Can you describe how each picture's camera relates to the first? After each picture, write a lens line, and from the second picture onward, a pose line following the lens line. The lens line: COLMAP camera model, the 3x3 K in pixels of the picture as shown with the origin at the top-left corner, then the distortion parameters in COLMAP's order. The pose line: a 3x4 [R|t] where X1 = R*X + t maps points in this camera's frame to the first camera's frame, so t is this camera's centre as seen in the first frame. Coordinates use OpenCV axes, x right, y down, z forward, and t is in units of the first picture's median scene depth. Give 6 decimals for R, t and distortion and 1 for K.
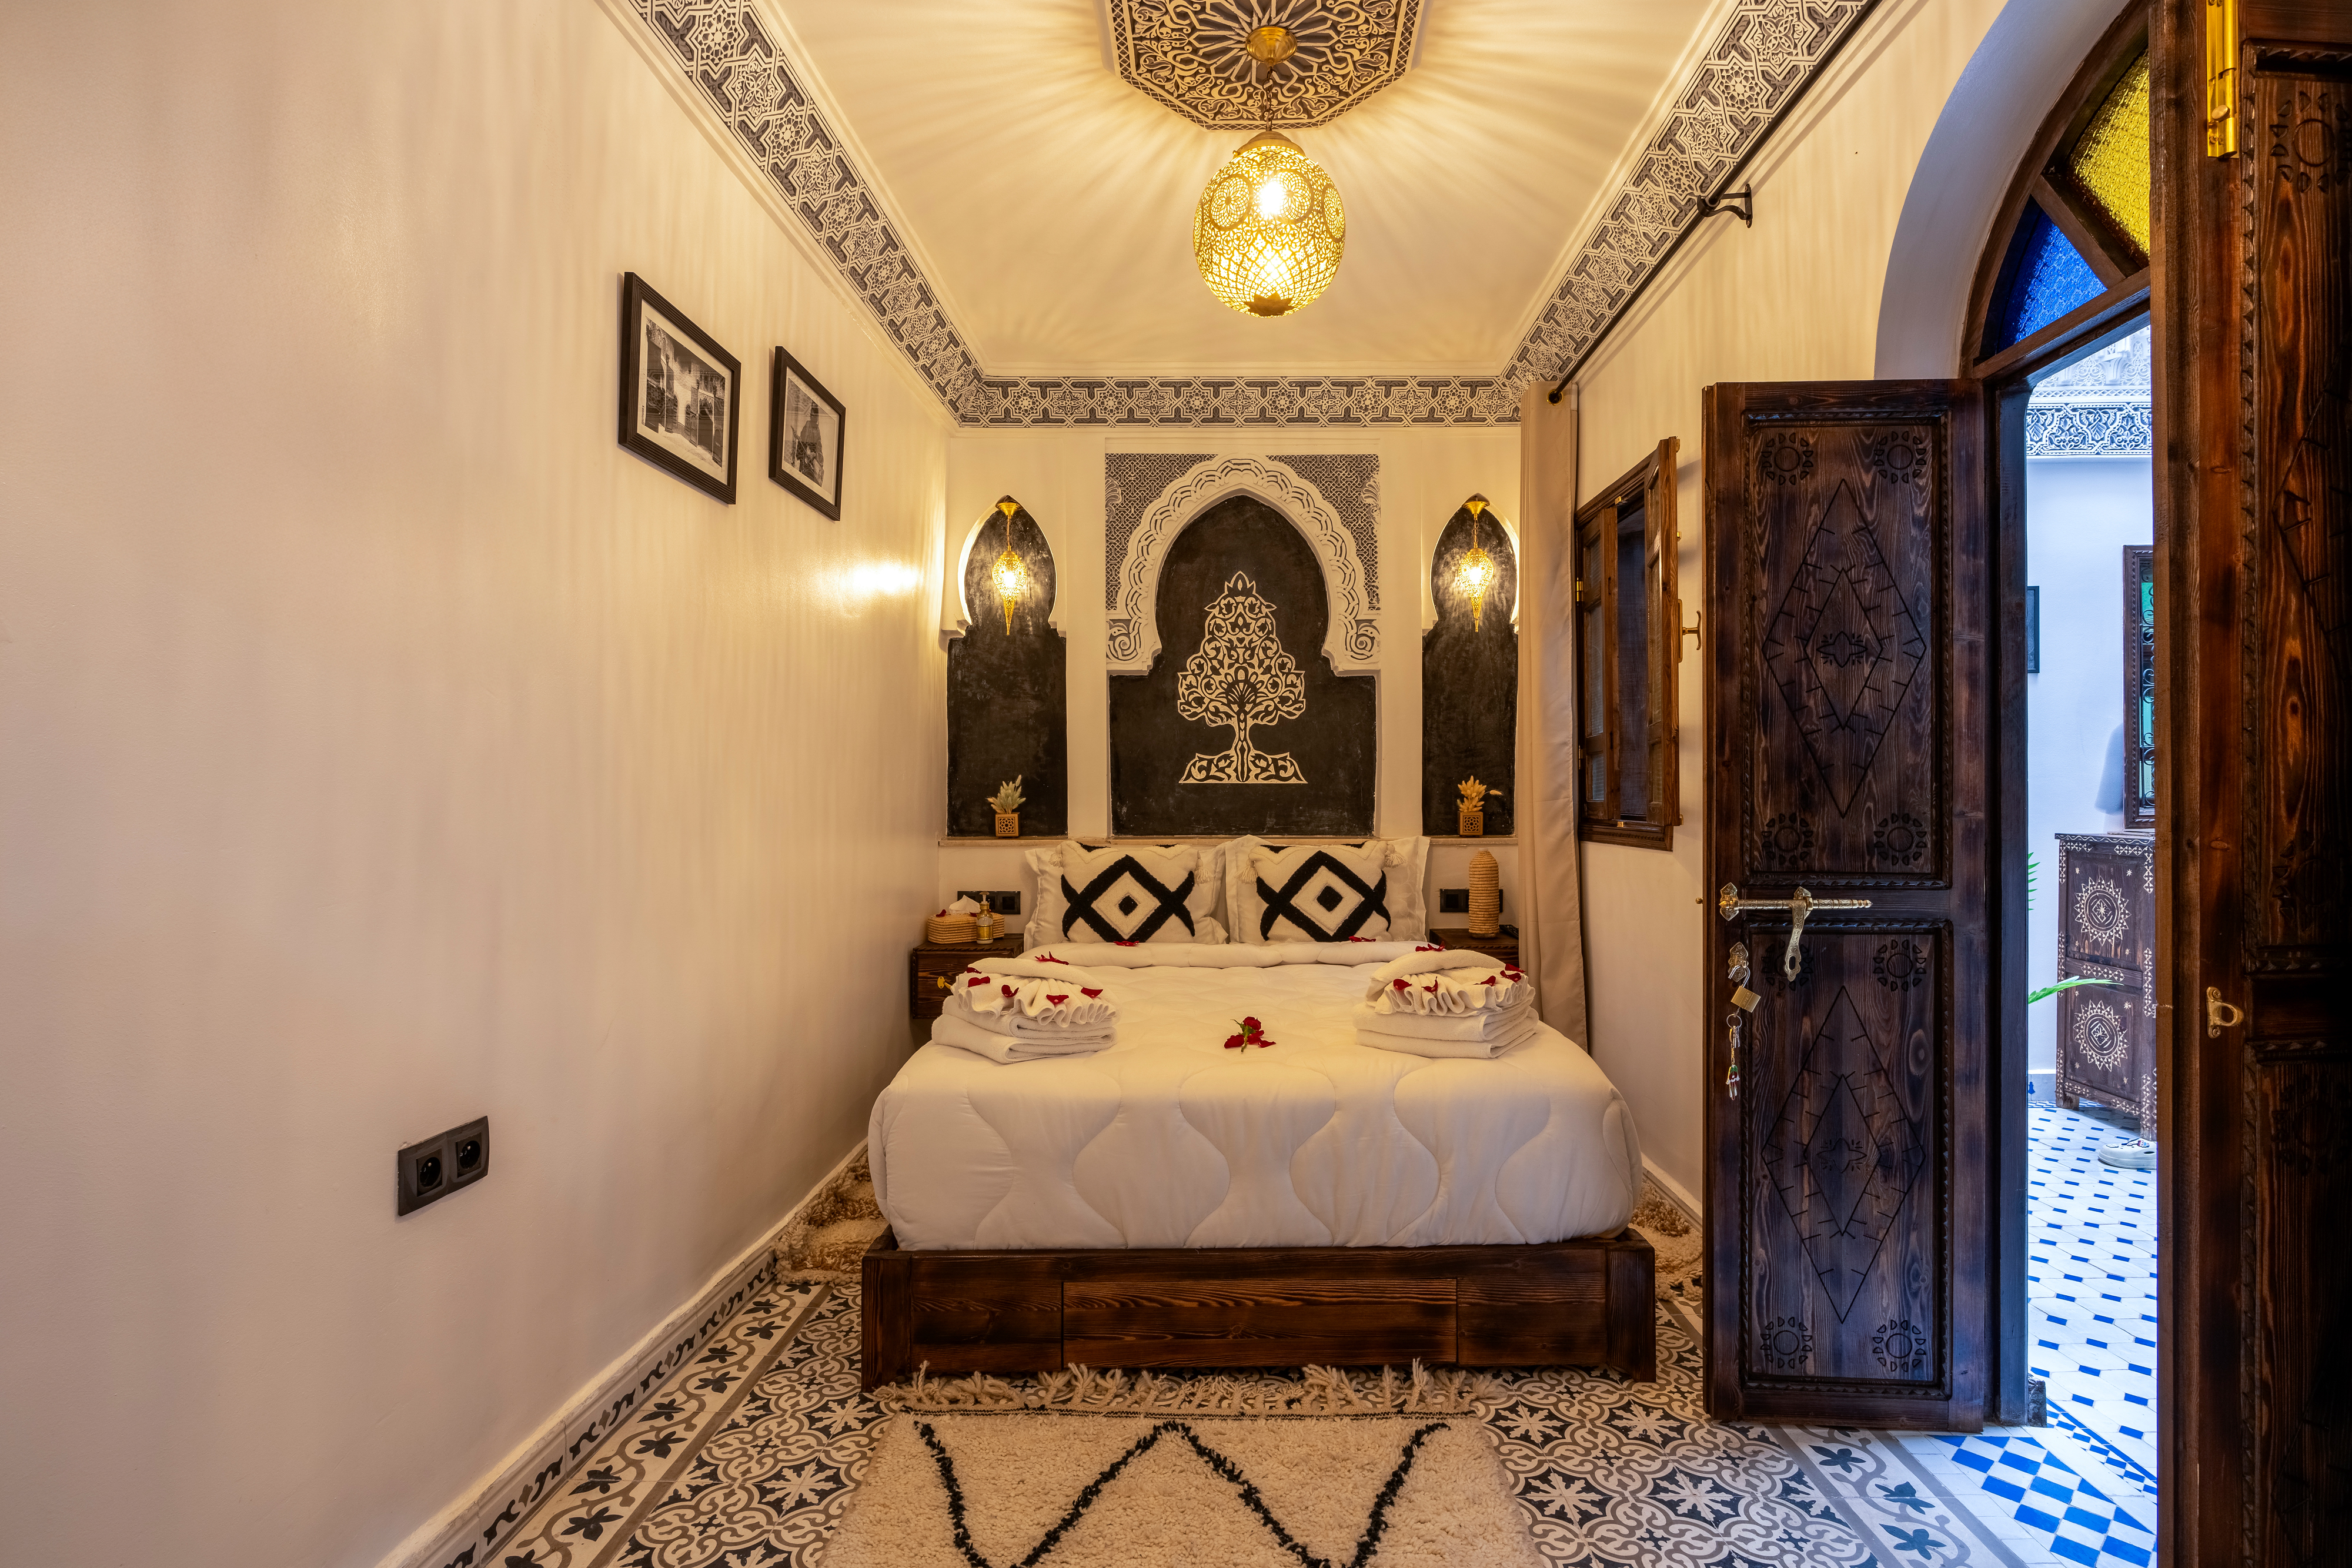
lens RADIAL K [[1096.2, 0, 1202.4], [0, 1096.2, 795.2], [0, 0, 1]] dist [-0.010738, 0.004313]
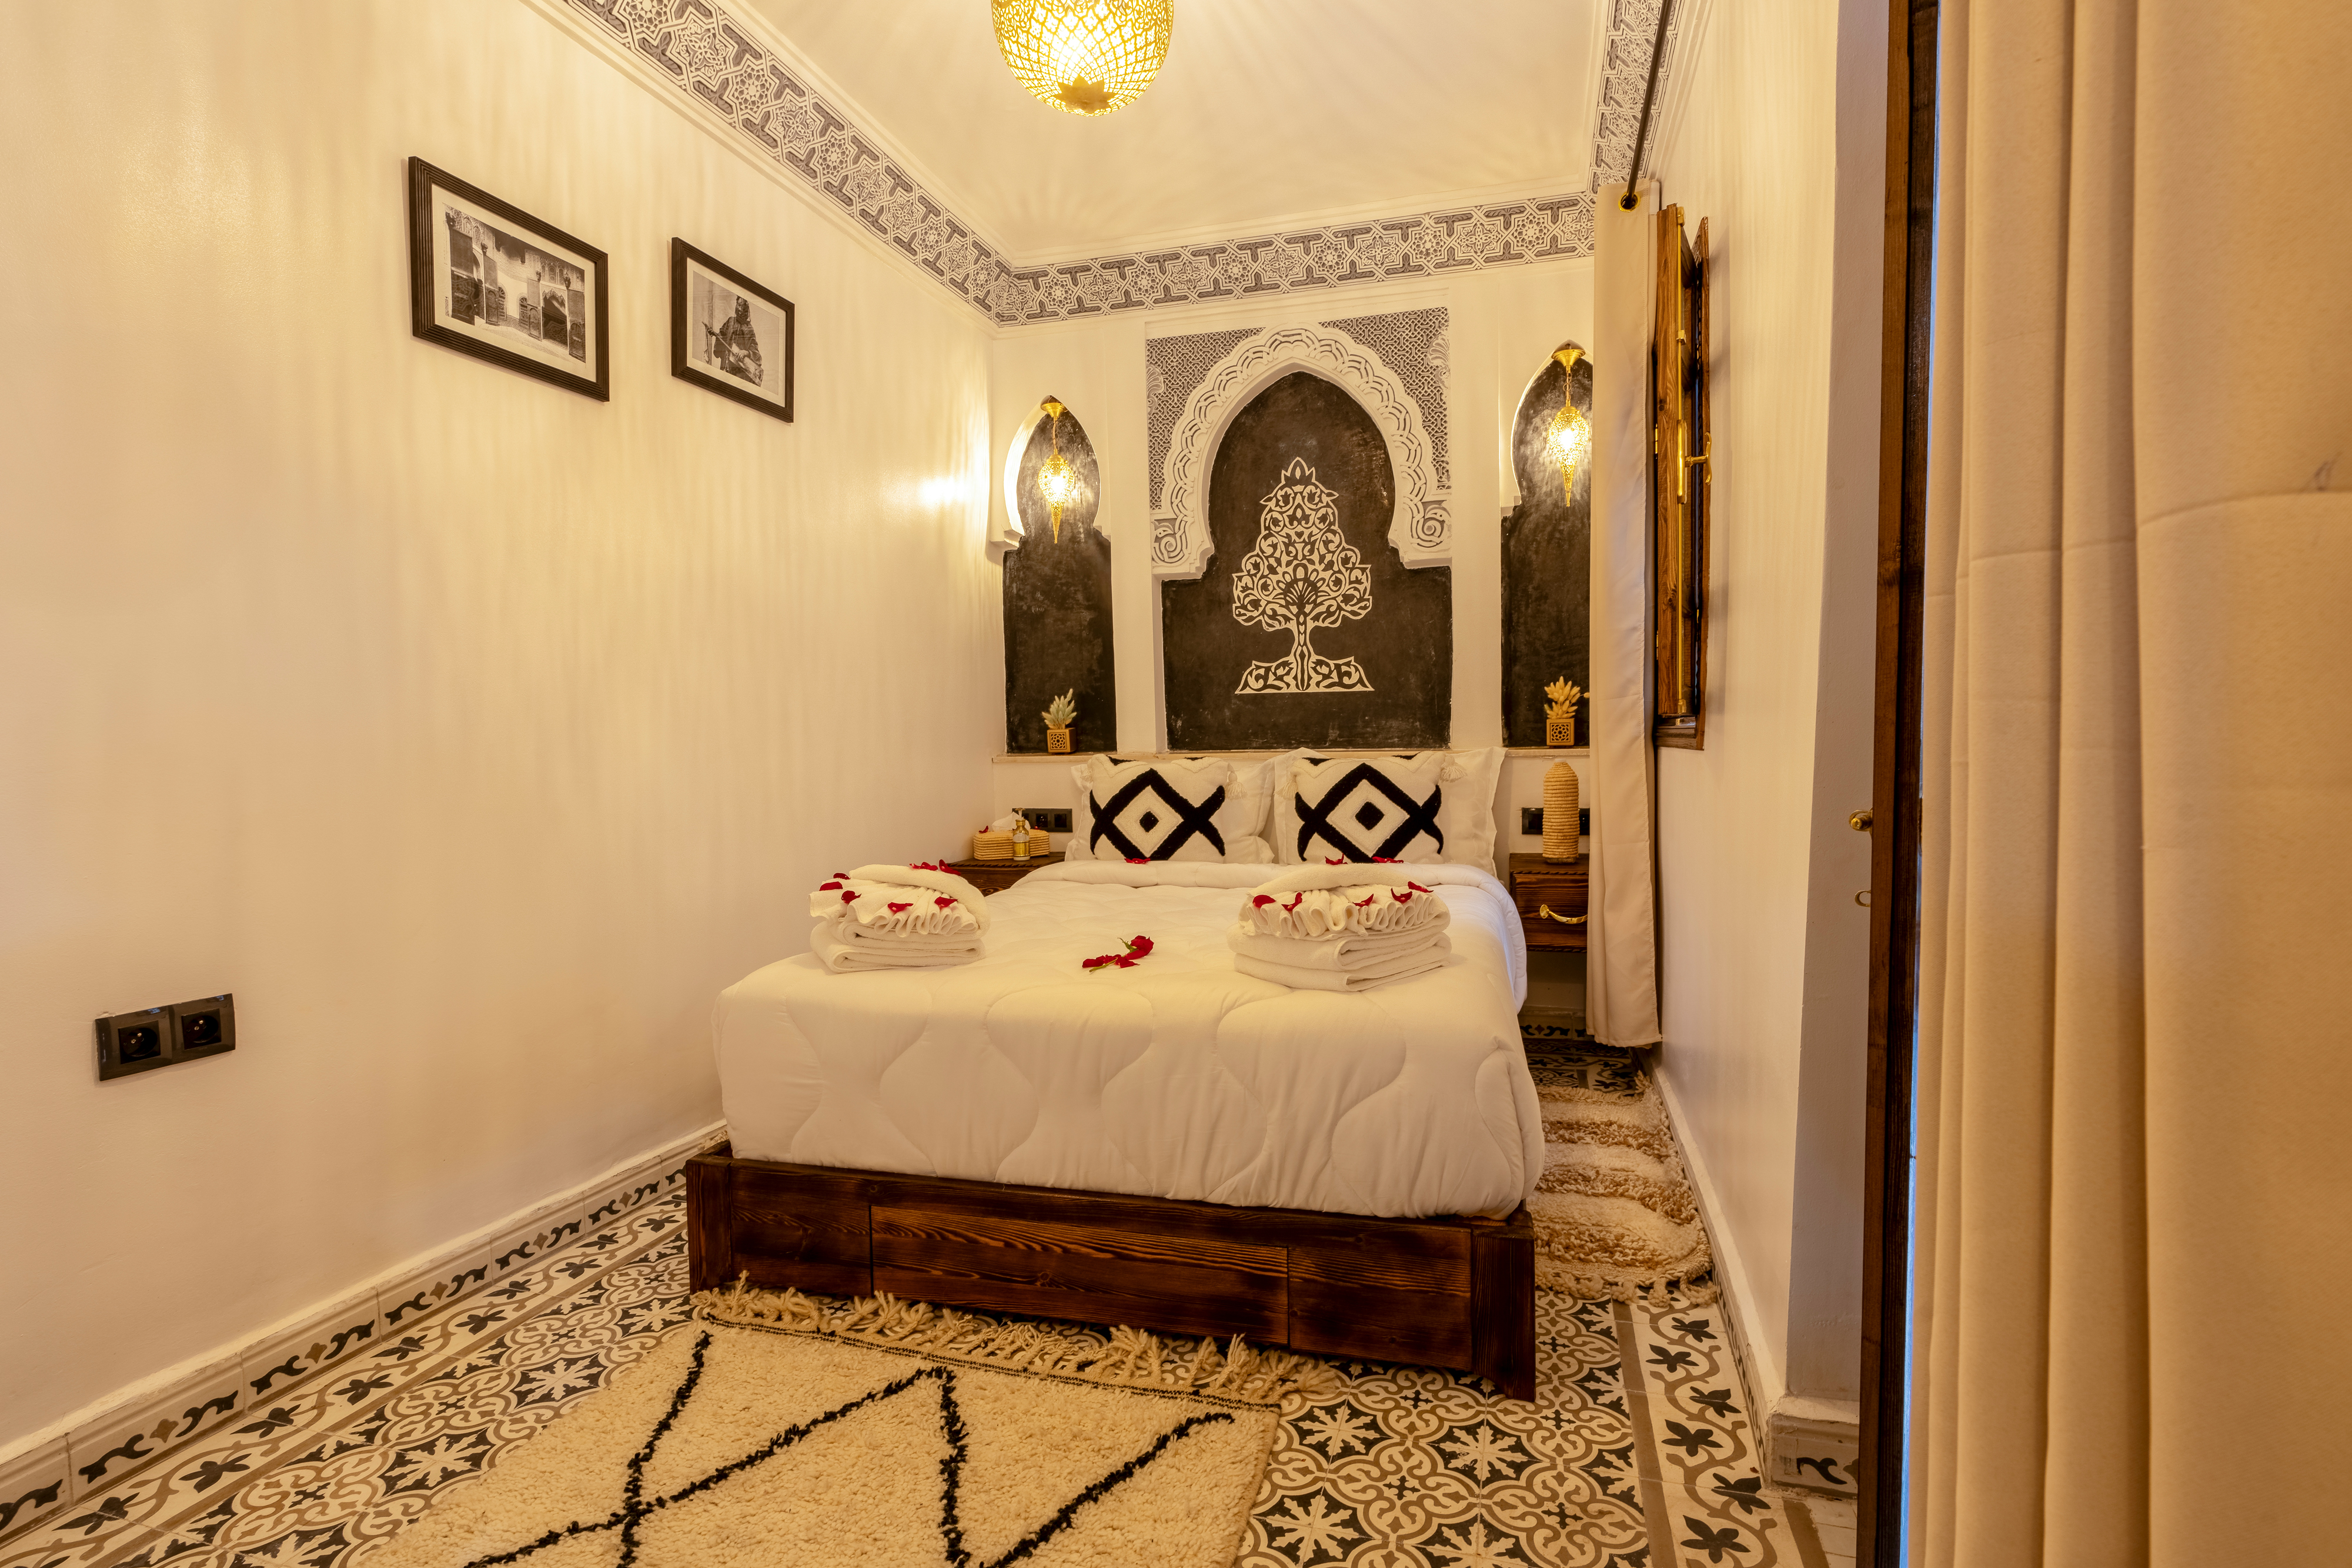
lens RADIAL K [[1086.1, 0, 1200.9], [0, 1086.1, 795.7], [0, 0, 1]] dist [-0.012842, 0.005807]
pose [[0.965519, 0.000081, -0.260332, 0.202653], [0.014796, 0.998366, 0.055187, 0.025555], [0.259912, -0.057135, 0.963941, 0.105703]]
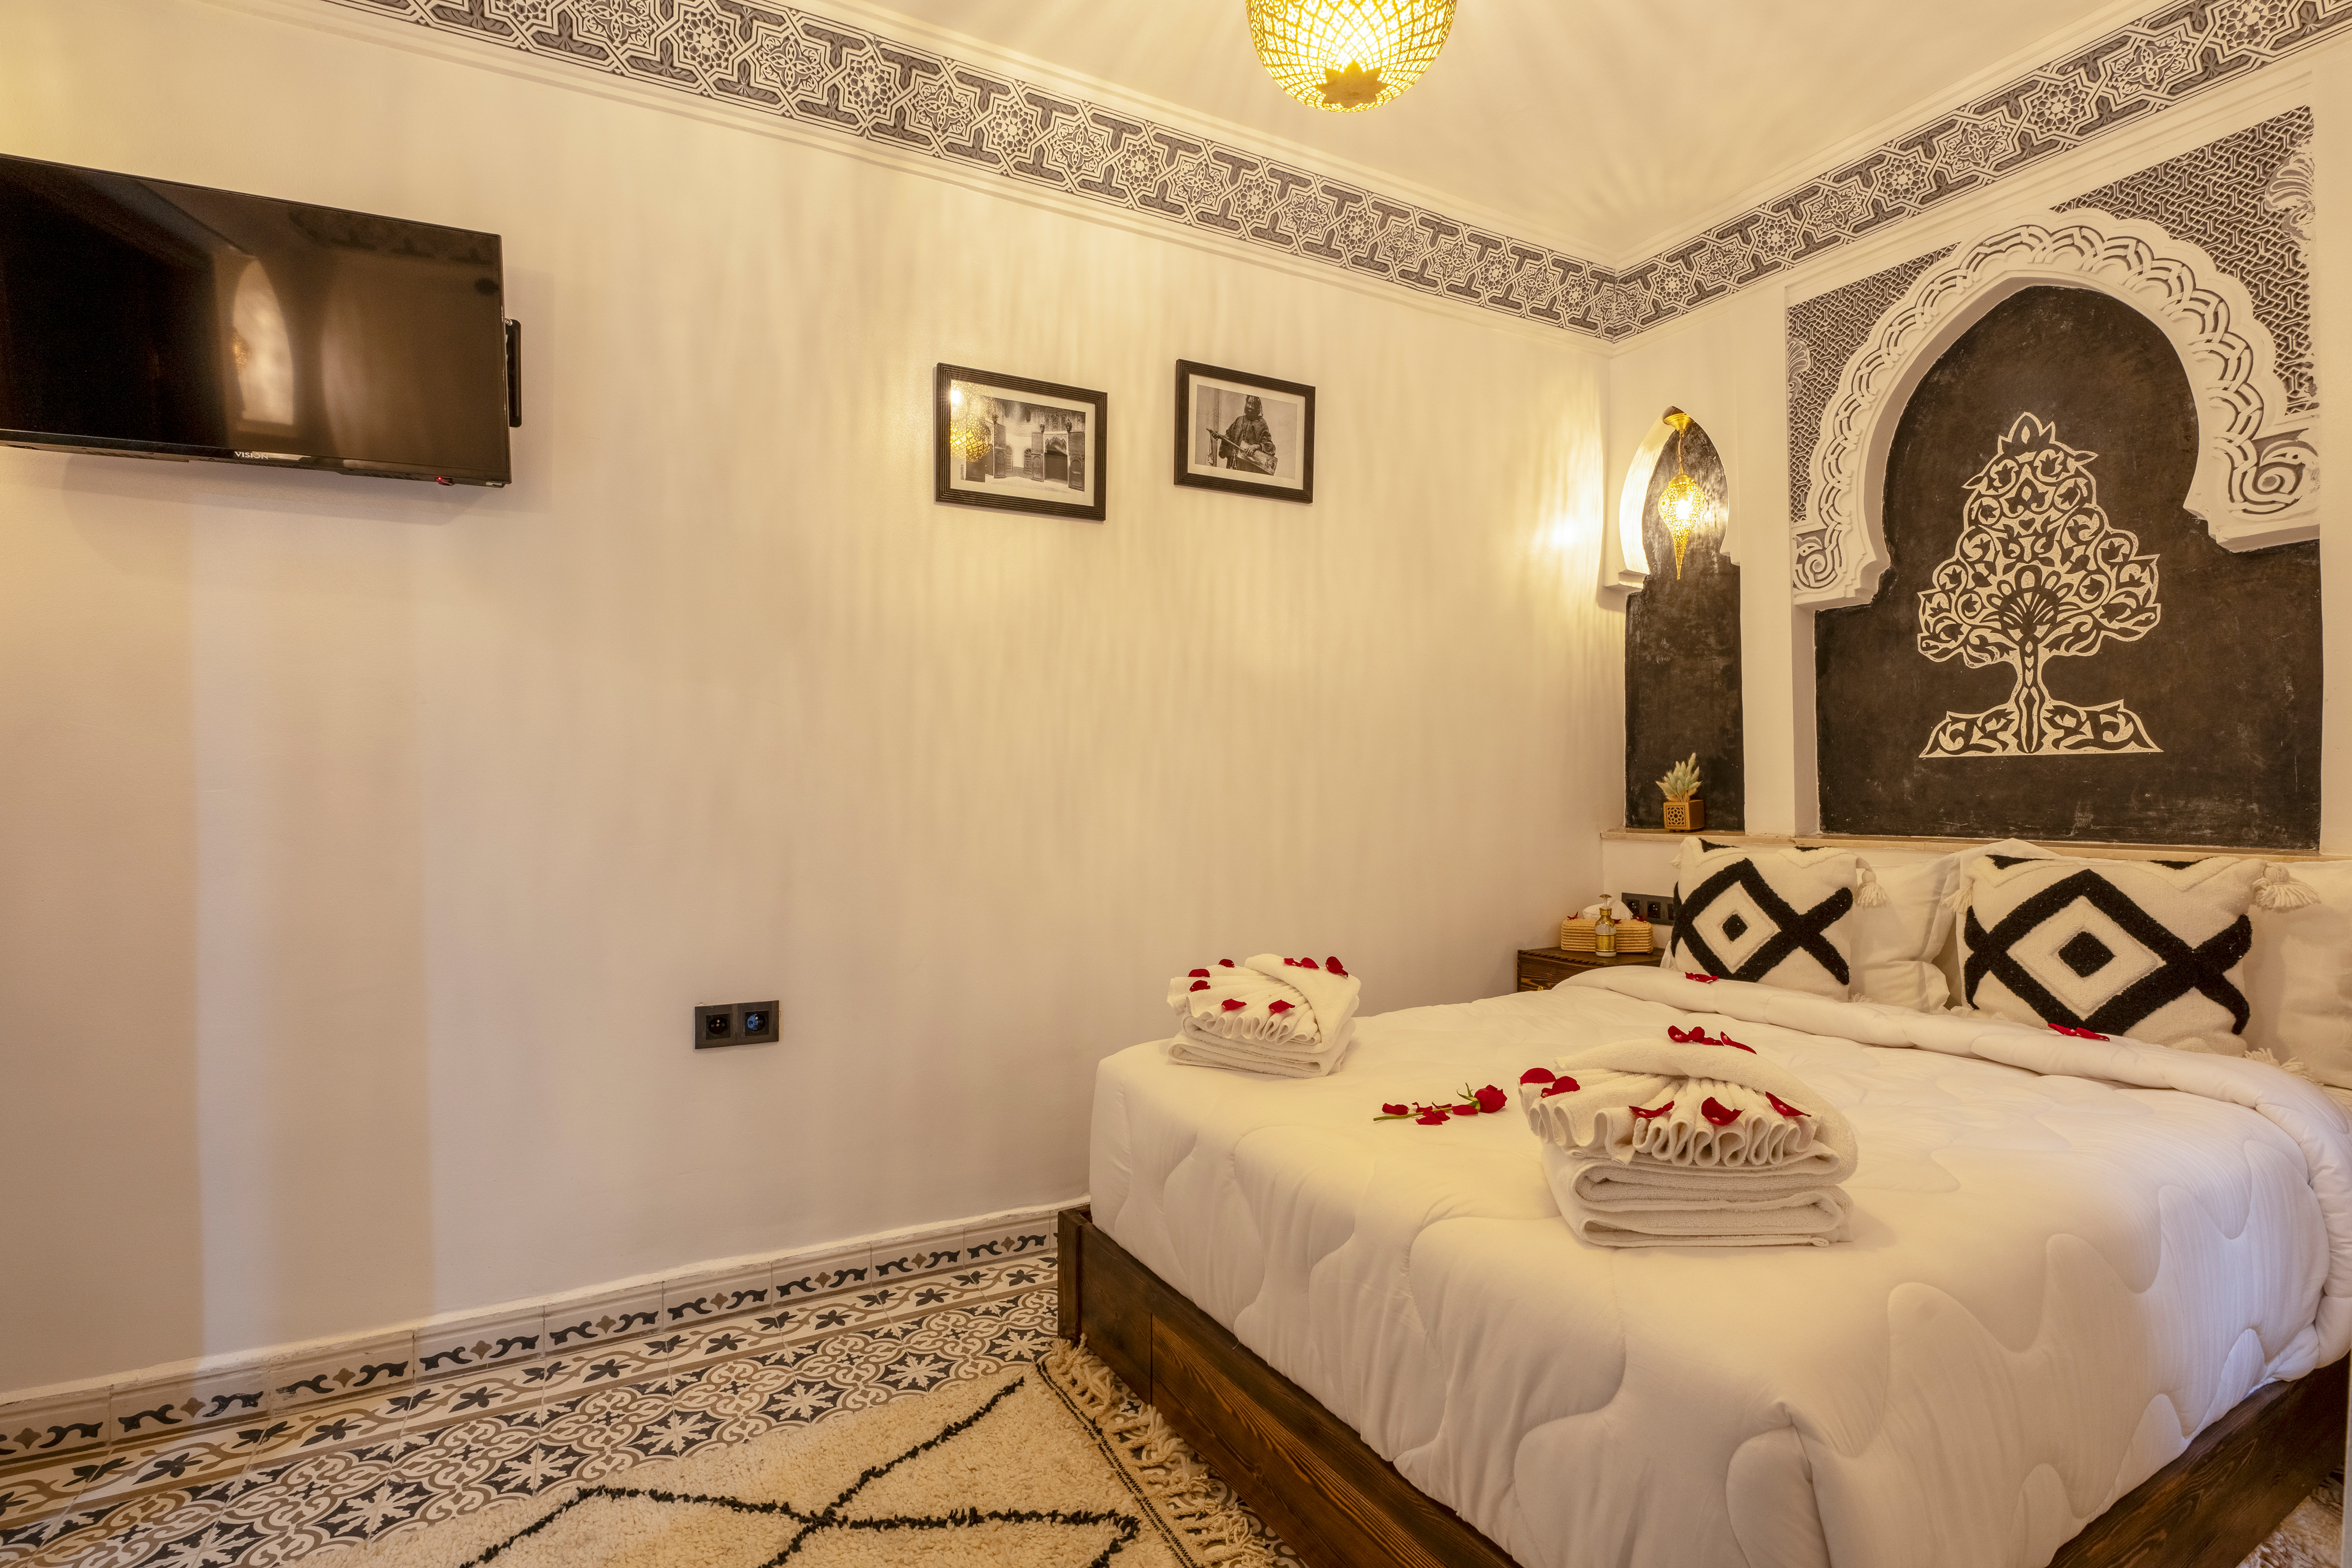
lens RADIAL K [[1082.6, 0, 1199.1], [0, 1082.6, 796.8], [0, 0, 1]] dist [-0.010566, 0.003961]
pose [[0.502779, 0.003417, -0.864408, 0.346870], [0.003982, 0.999972, 0.006269, 0.007266], [0.864406, -0.006594, 0.502752, 0.309023]]
